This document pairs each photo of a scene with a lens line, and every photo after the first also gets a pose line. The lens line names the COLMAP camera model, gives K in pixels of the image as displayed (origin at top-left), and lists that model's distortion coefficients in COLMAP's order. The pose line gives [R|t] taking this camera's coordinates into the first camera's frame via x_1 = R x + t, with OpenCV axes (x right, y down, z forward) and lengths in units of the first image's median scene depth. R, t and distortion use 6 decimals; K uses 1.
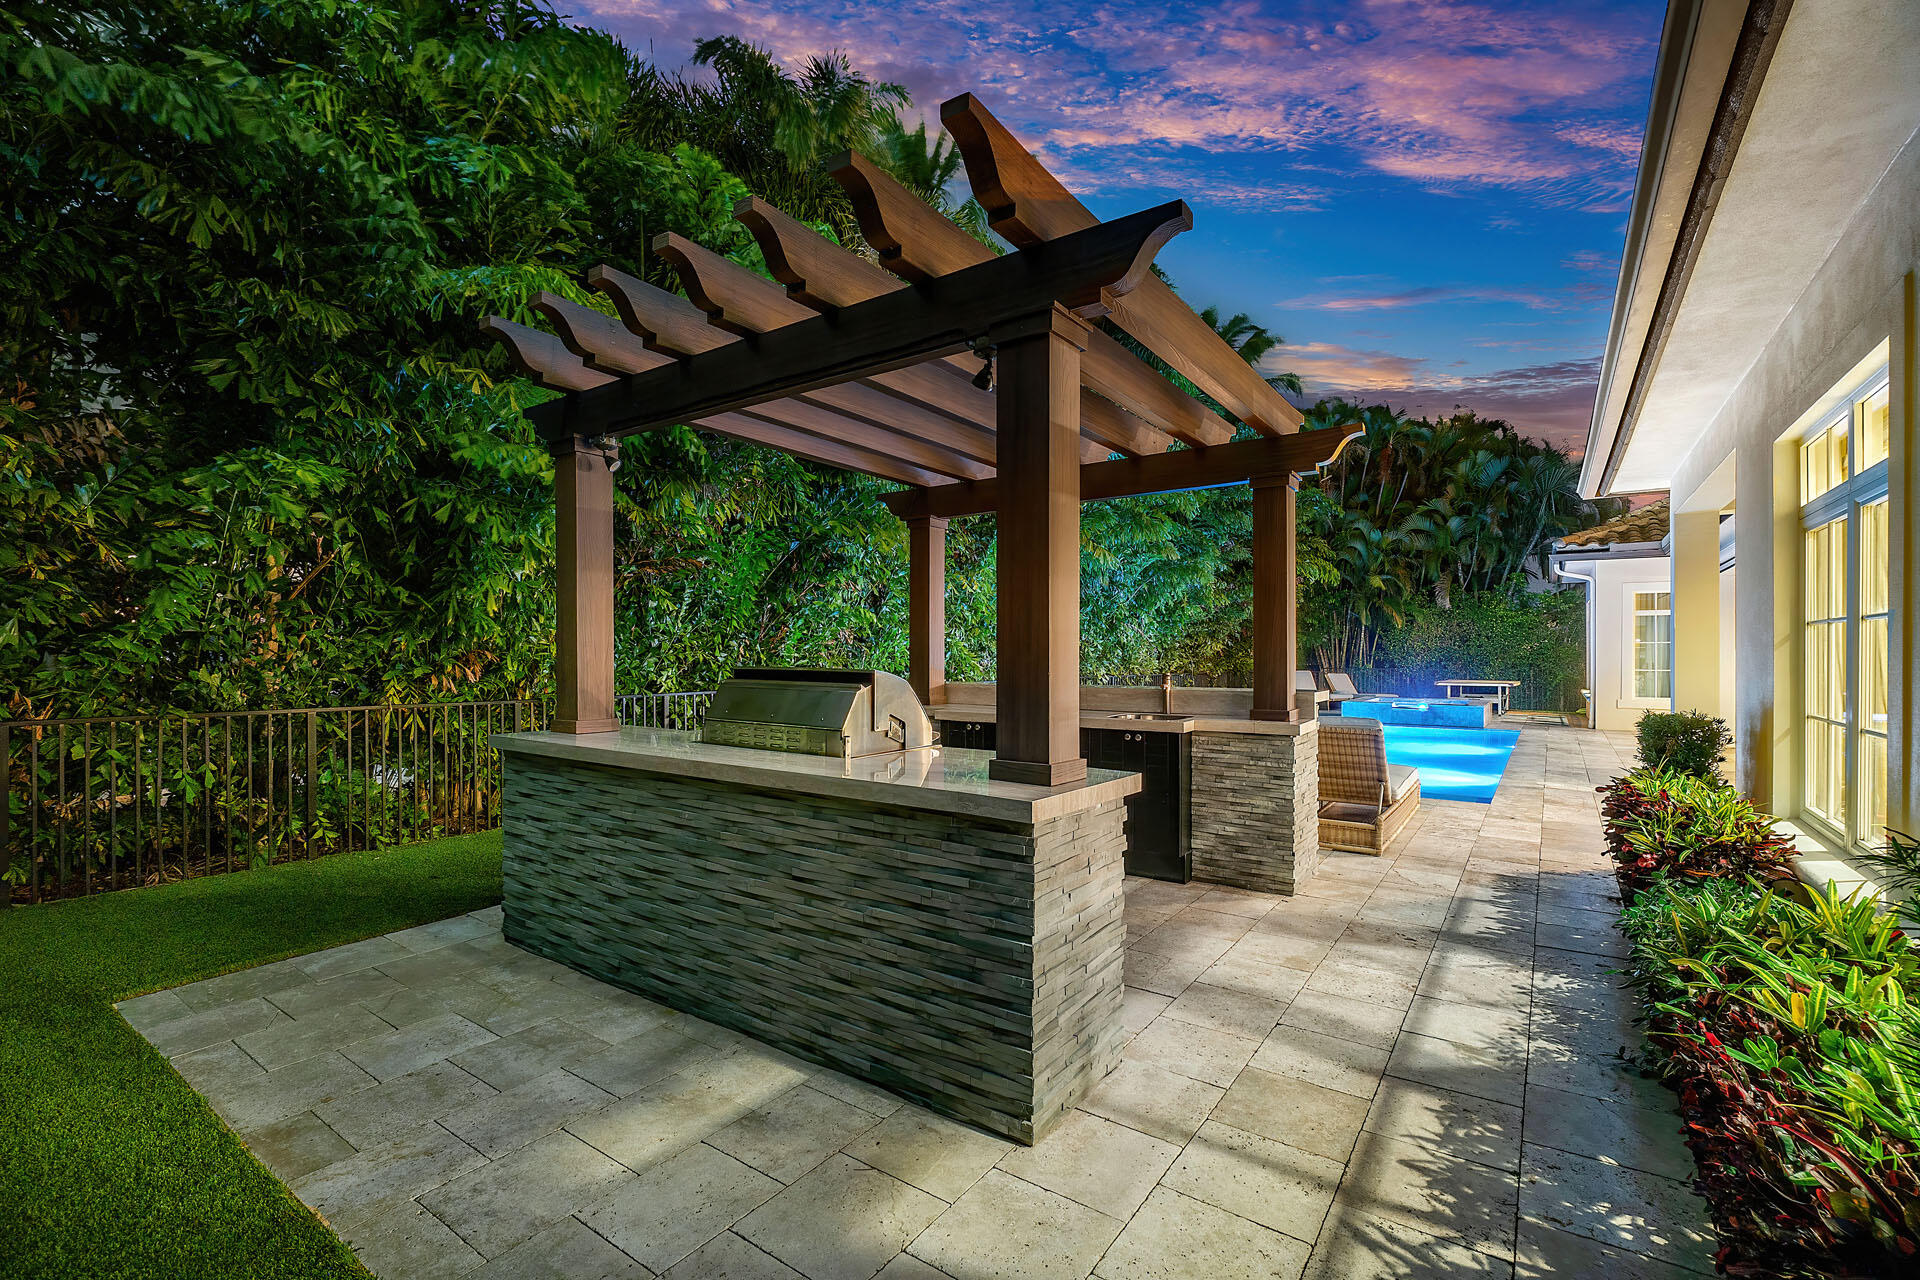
lens RADIAL K [[840.2, 0, 970.1], [0, 840.2, 633.2], [0, 0, 1]] dist [0.000424, -0.000019]
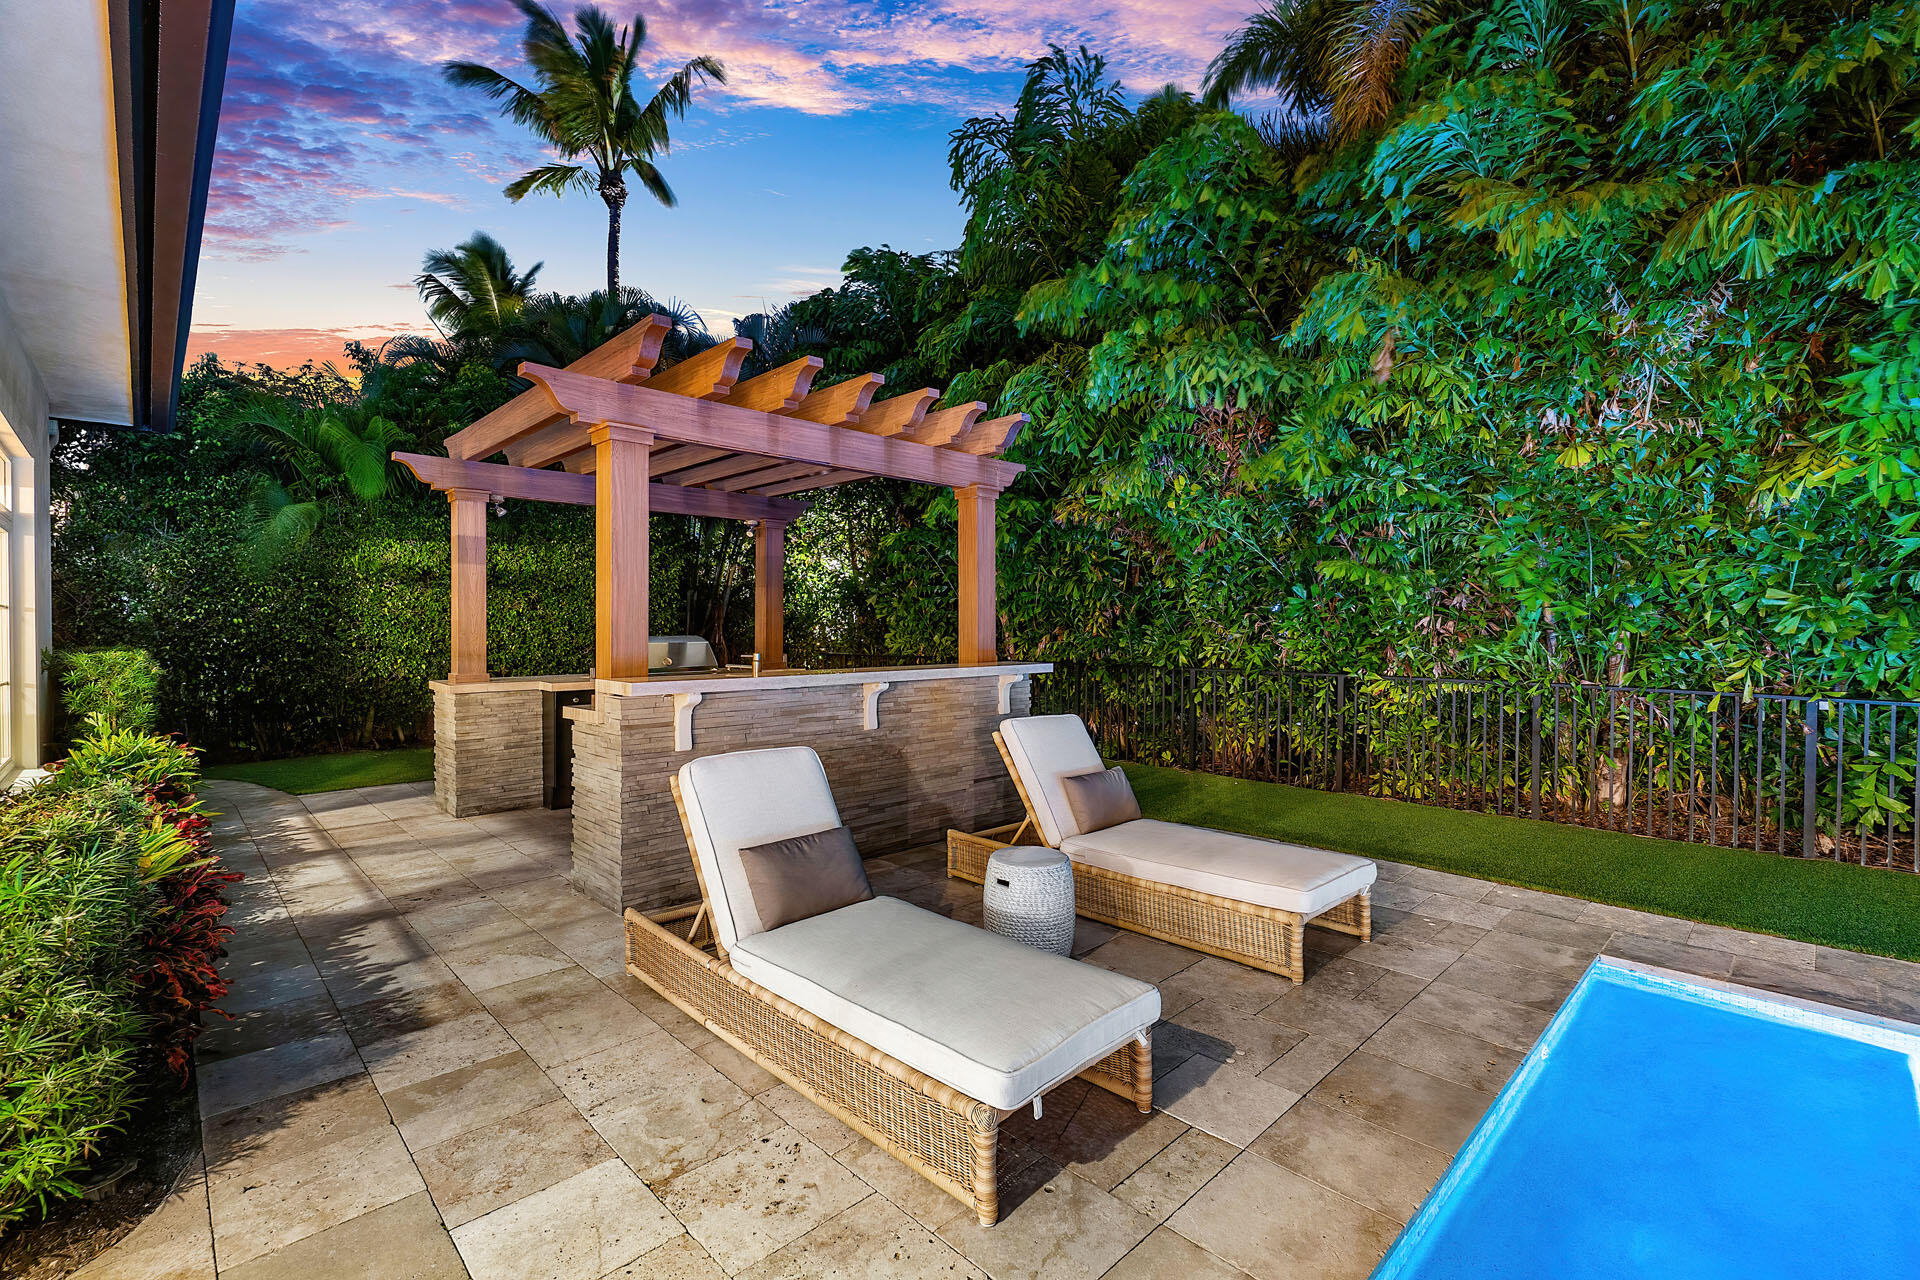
lens RADIAL K [[840.2, 0, 970.1], [0, 840.2, 633.2], [0, 0, 1]] dist [0.000424, -0.000019]
pose [[-0.189190, 0.006813, -0.981917, 0.307907], [0.023151, 0.999729, 0.002476, 0.008303], [0.981668, -0.022263, -0.189297, 0.407044]]
